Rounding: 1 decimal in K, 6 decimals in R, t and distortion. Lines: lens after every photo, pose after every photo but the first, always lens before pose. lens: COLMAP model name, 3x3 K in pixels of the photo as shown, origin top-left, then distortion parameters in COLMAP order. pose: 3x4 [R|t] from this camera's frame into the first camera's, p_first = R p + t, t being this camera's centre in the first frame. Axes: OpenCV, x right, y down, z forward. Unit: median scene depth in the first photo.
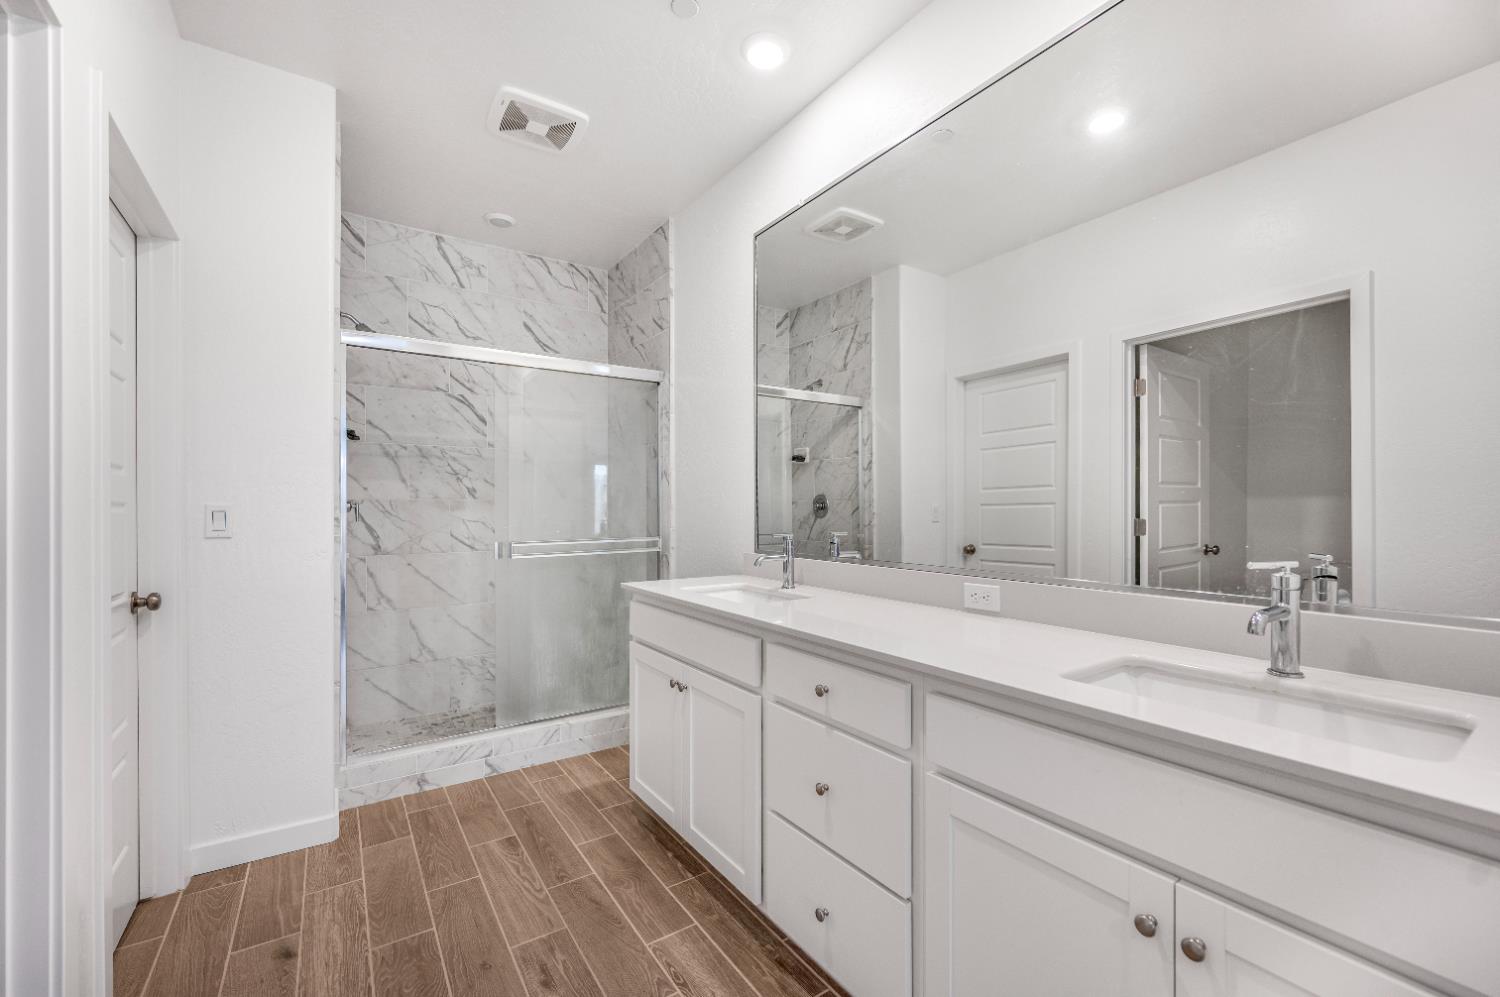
lens RADIAL K [[618.9, 0, 757.4], [0, 618.9, 494.7], [0, 0, 1]] dist [-0.001456, 0.000194]
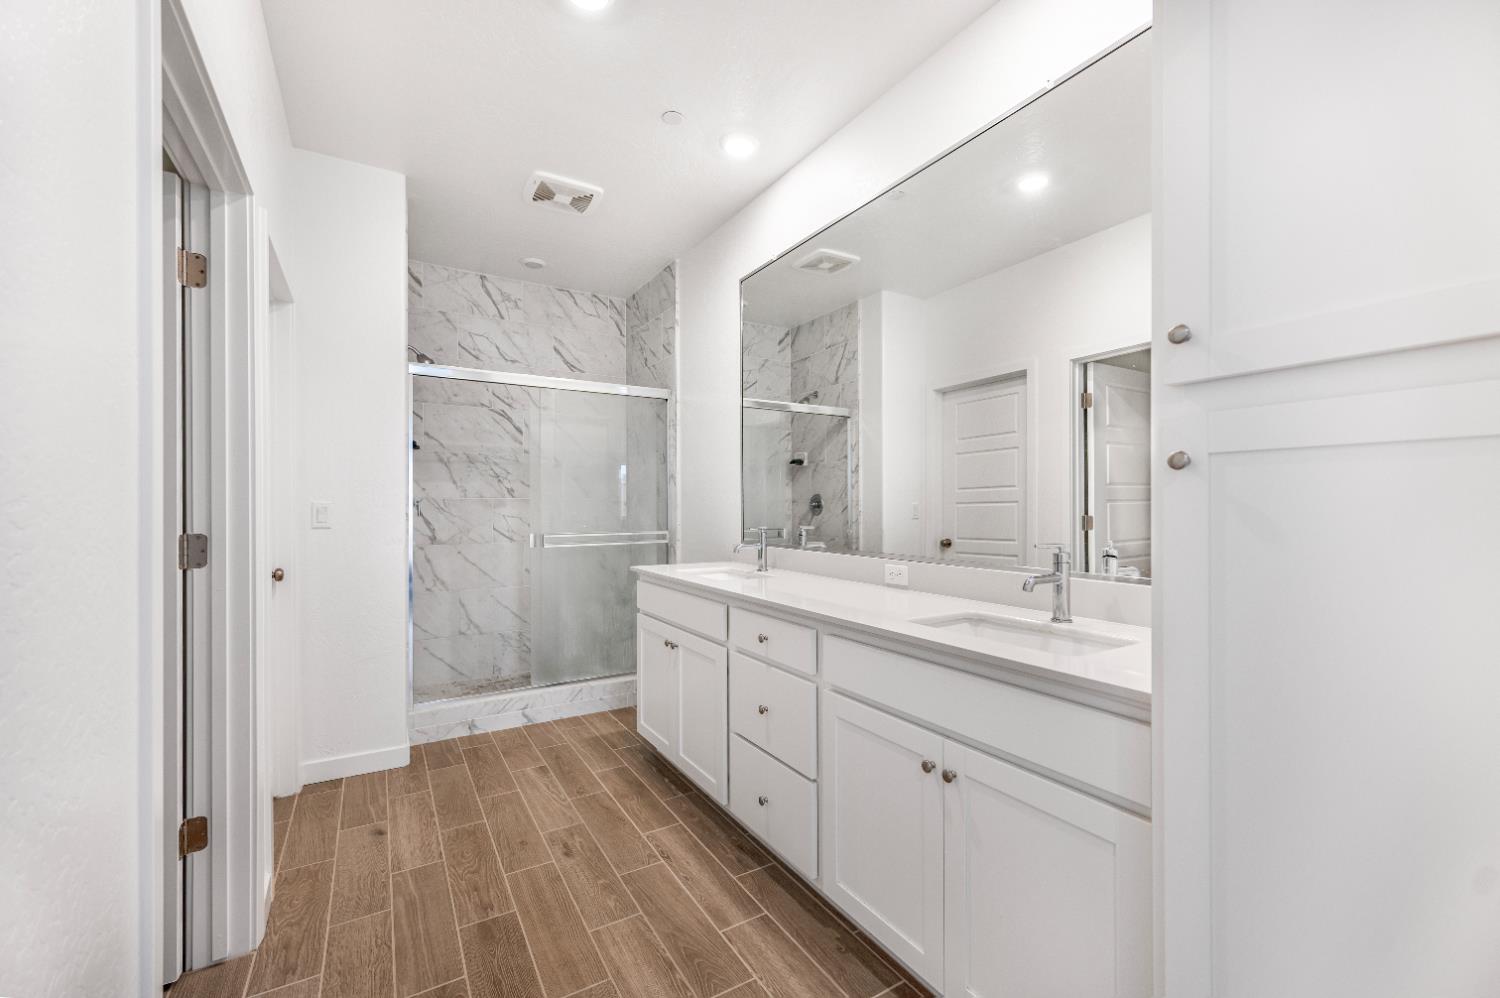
lens RADIAL K [[592.9, 0, 751.6], [0, 592.9, 499.2], [0, 0, 1]] dist [0.002362, -0.000130]
pose [[0.999040, 0.001959, -0.043752, 0.054952], [-0.001525, 0.999949, 0.009947, -0.002872], [0.043769, -0.009871, 0.998993, -0.128711]]
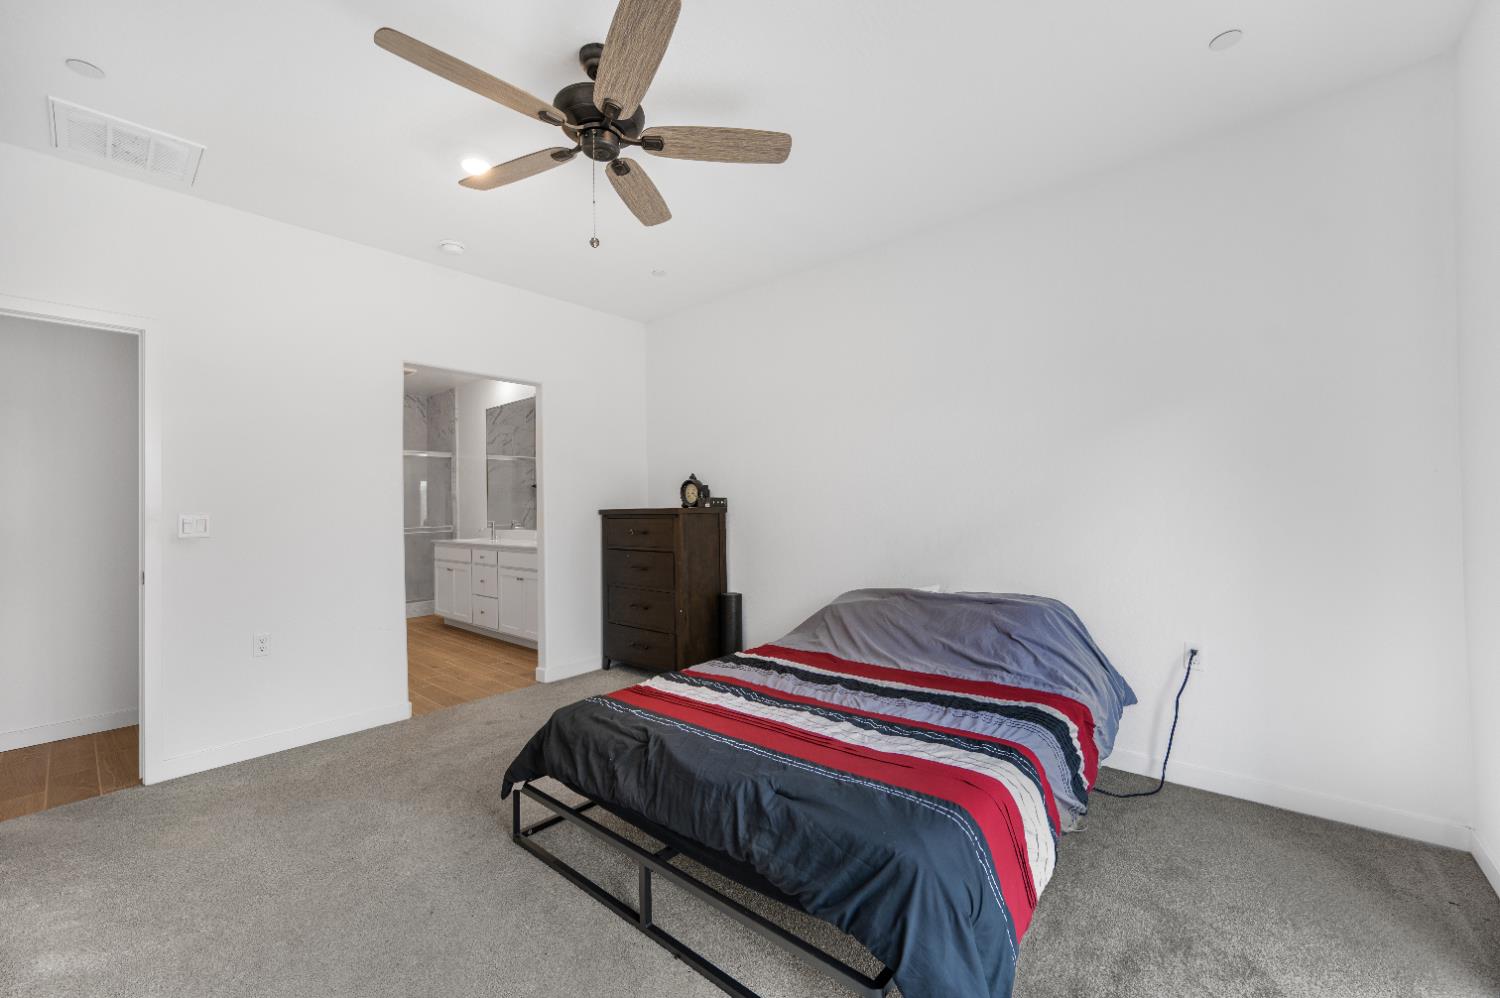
lens RADIAL K [[618.9, 0, 757.4], [0, 618.9, 495.2], [0, 0, 1]] dist [-0.001456, 0.000194]
pose [[0.971089, -0.007567, 0.238596, 0.420351], [0.009229, 0.999940, -0.005851, -0.018278], [-0.238537, 0.007884, 0.971101, -1.590814]]
